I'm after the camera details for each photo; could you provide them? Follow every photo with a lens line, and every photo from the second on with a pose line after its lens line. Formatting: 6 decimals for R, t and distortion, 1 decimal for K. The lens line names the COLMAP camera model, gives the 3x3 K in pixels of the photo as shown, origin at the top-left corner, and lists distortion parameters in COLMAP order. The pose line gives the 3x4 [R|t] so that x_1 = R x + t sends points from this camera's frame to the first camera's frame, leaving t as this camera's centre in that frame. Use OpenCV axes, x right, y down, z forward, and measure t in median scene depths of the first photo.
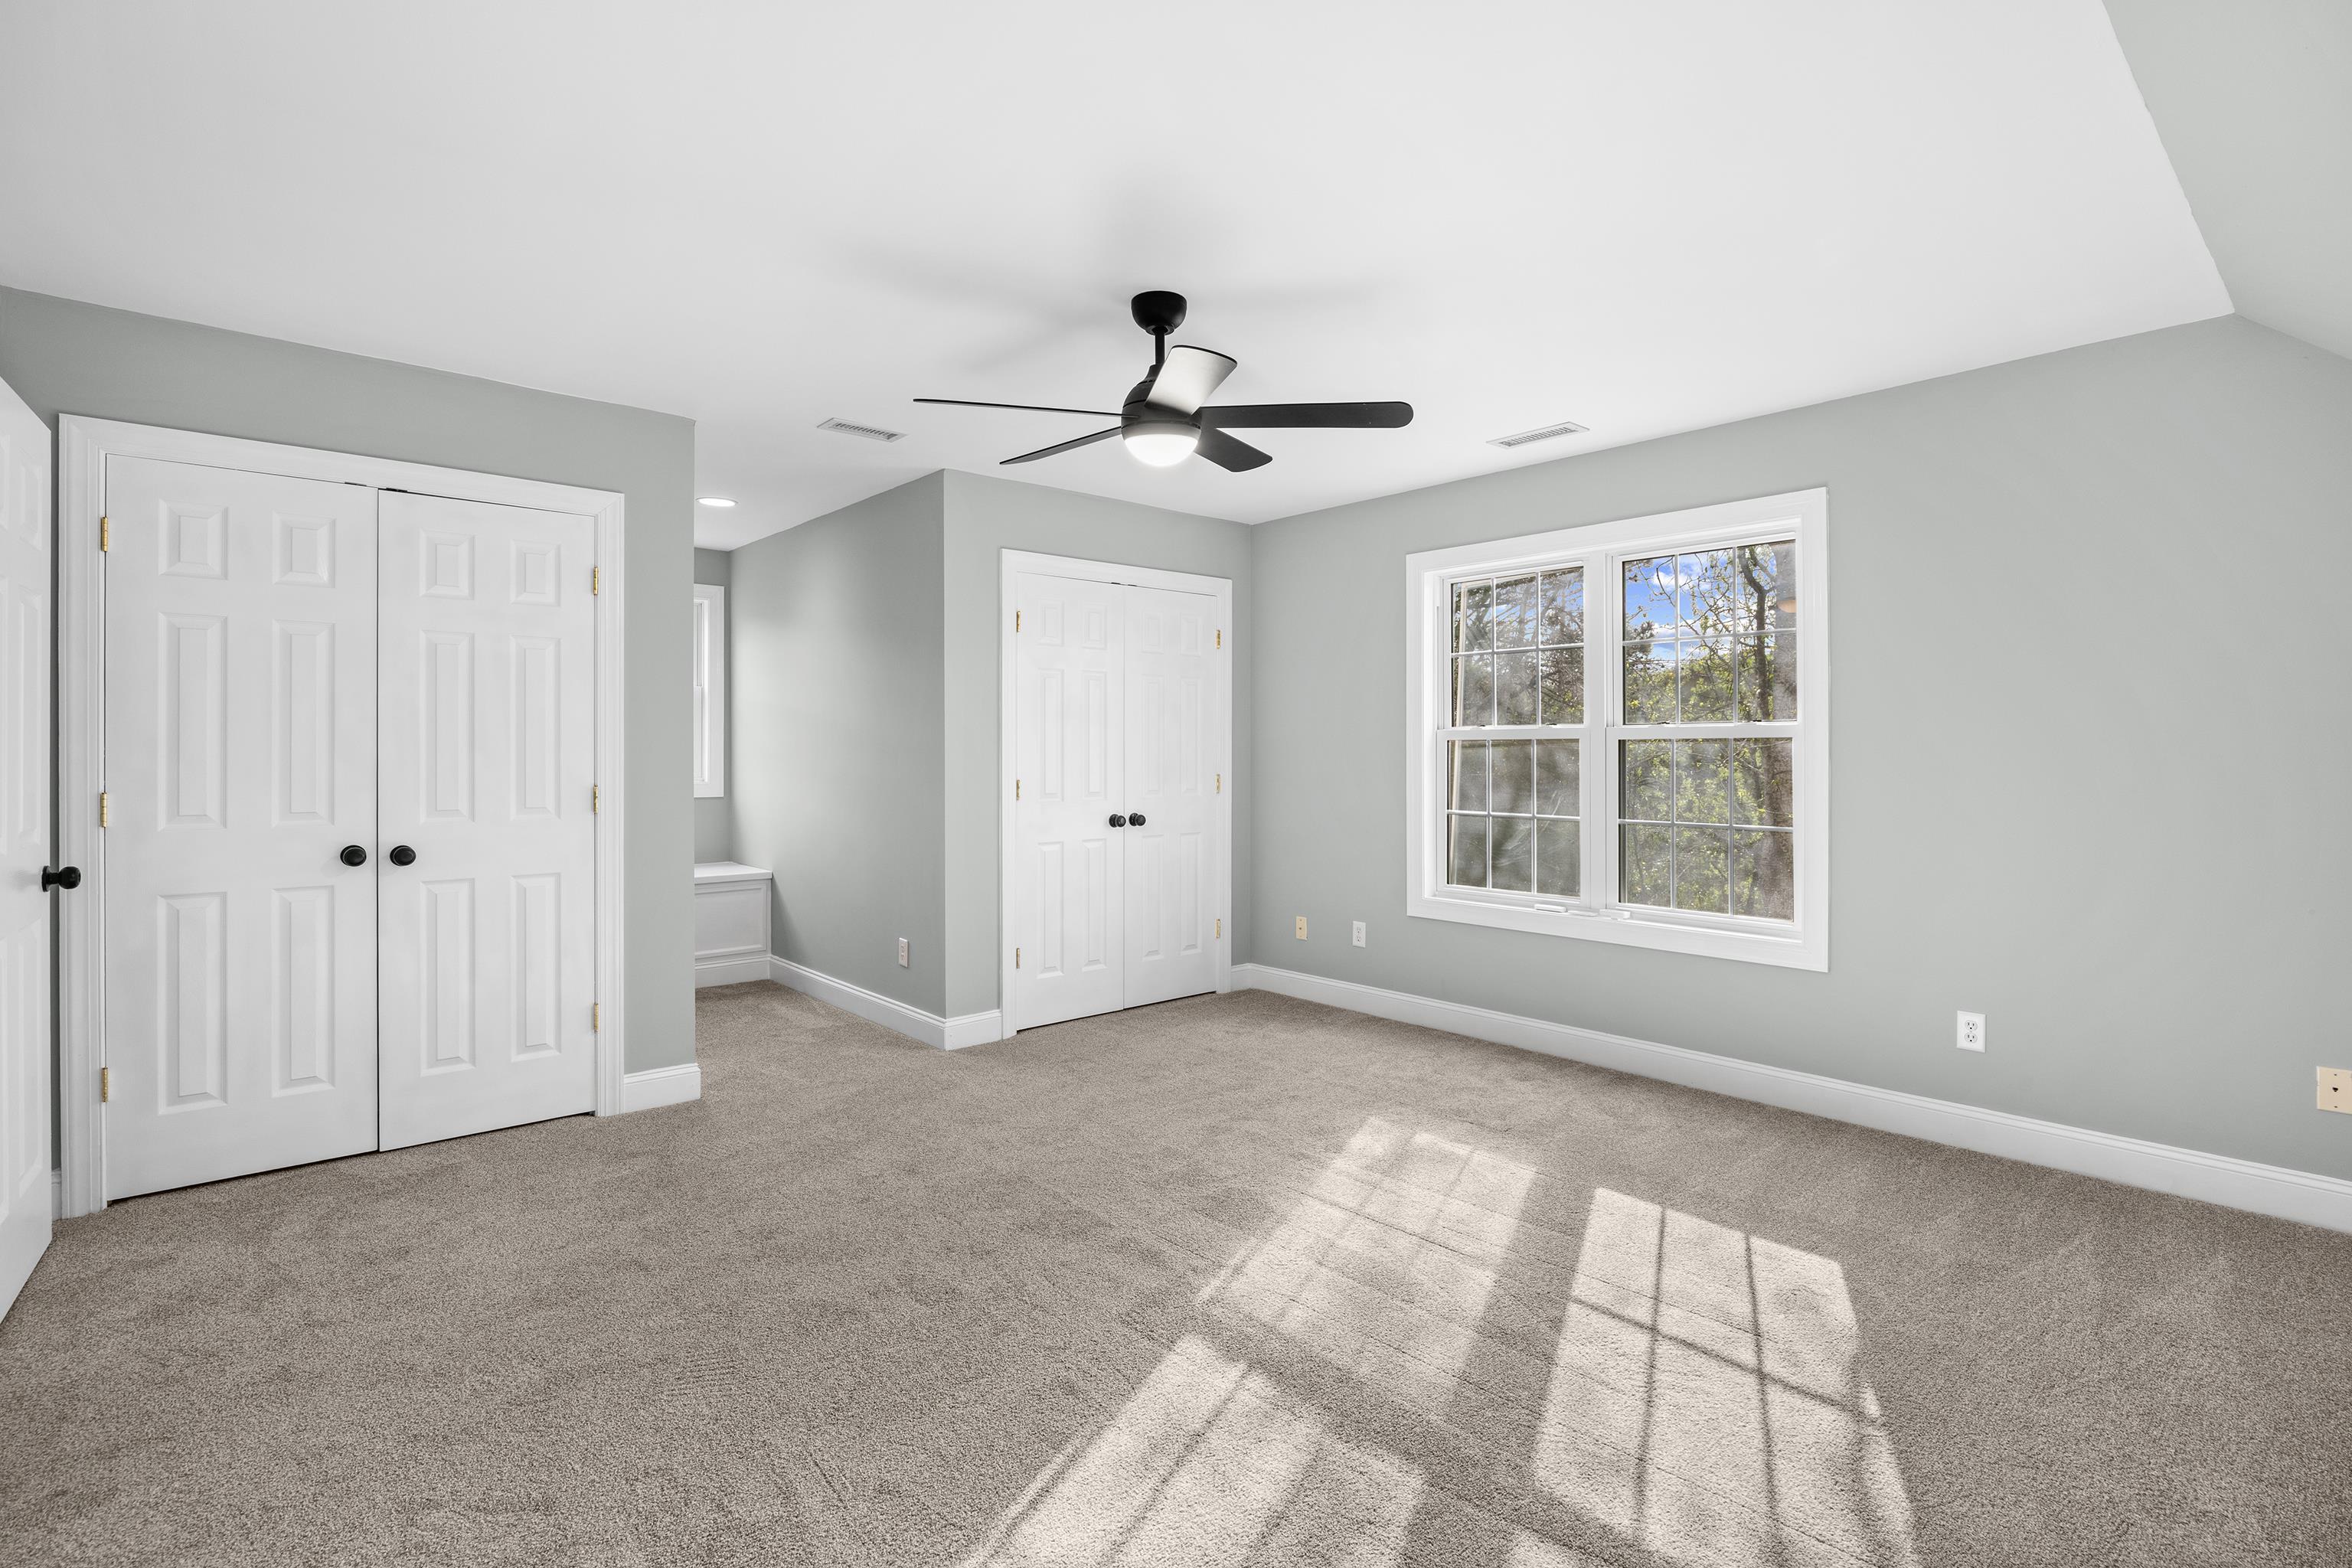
lens RADIAL K [[1107.3, 0, 1176.0], [0, 1107.3, 784.0], [0, 0, 1]] dist [-0.003079, -0.000841]
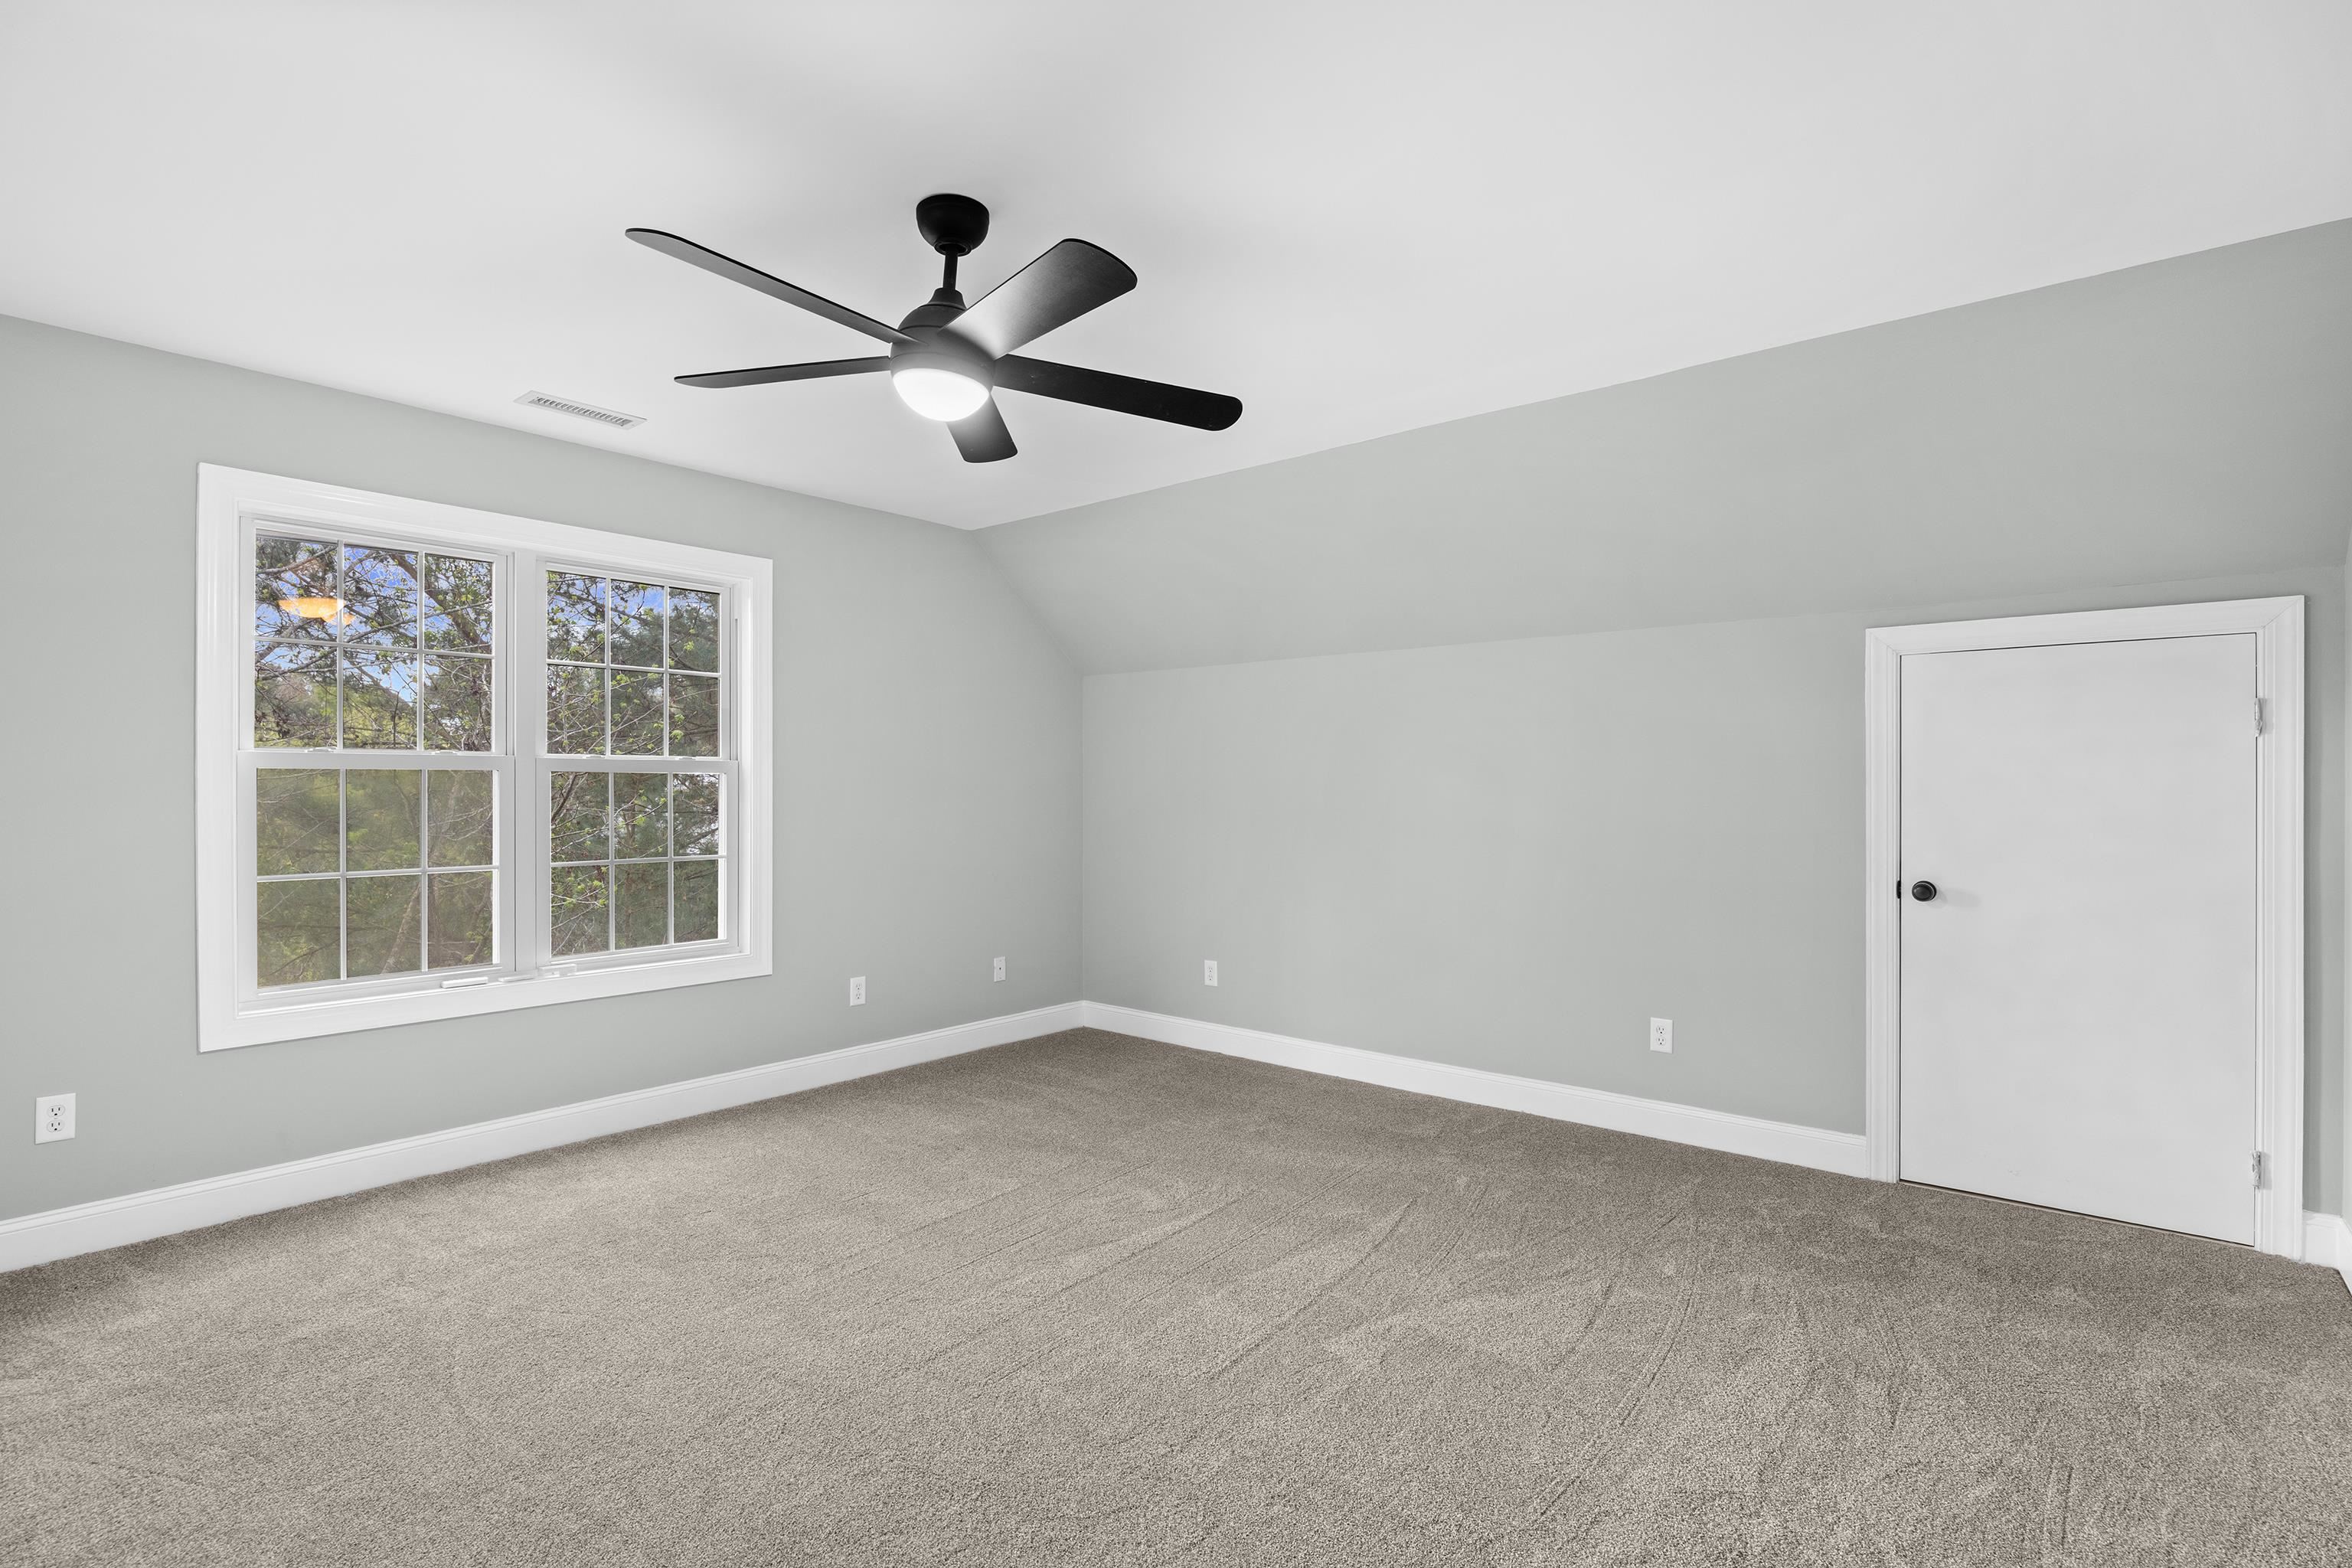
lens RADIAL K [[1107.3, 0, 1176.0], [0, 1107.3, 784.0], [0, 0, 1]] dist [-0.003079, -0.000841]
pose [[-0.139837, 0.001707, 0.990173, -0.555653], [0.028753, 0.999584, 0.002337, -0.018855], [-0.989757, 0.028797, -0.139828, 0.641984]]
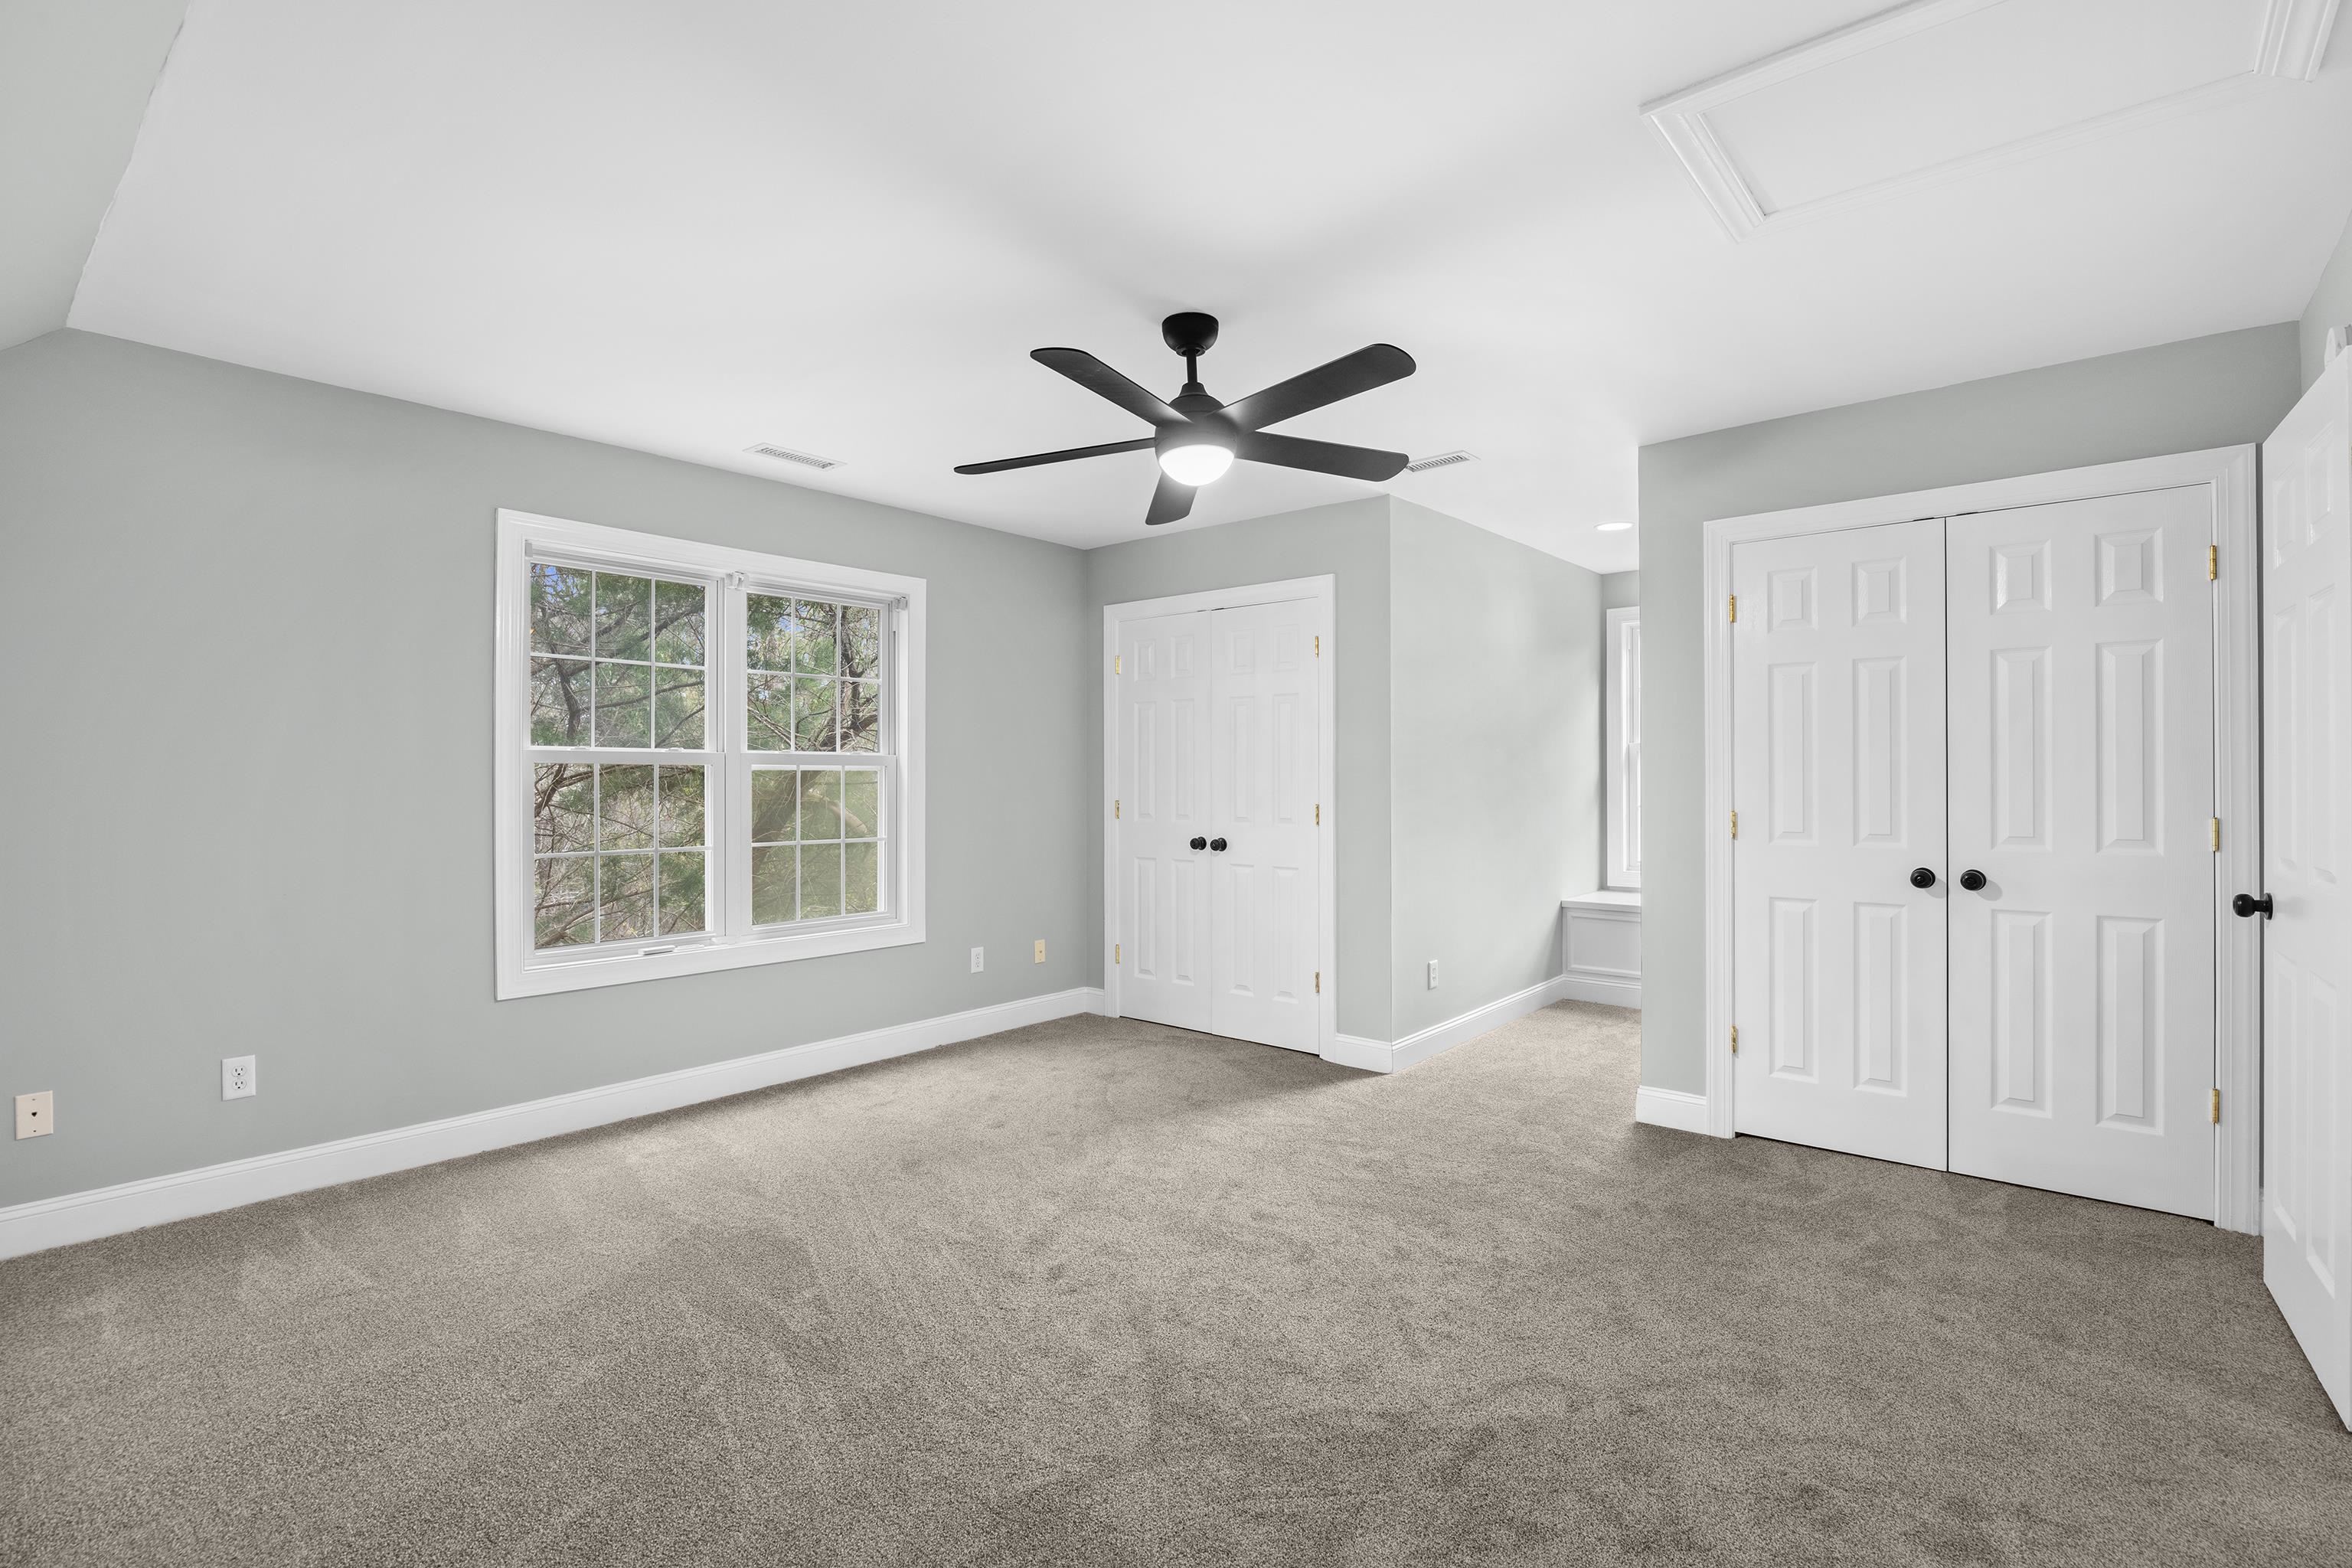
lens RADIAL K [[1129.1, 0, 1128.1], [0, 1129.1, 789.8], [0, 0, 1]] dist [0.000567, -0.022098]
pose [[-0.127071, -0.010237, 0.991841, -0.691627], [0.032158, 0.999379, 0.014435, -0.022140], [-0.991372, 0.033730, -0.126663, 0.799330]]
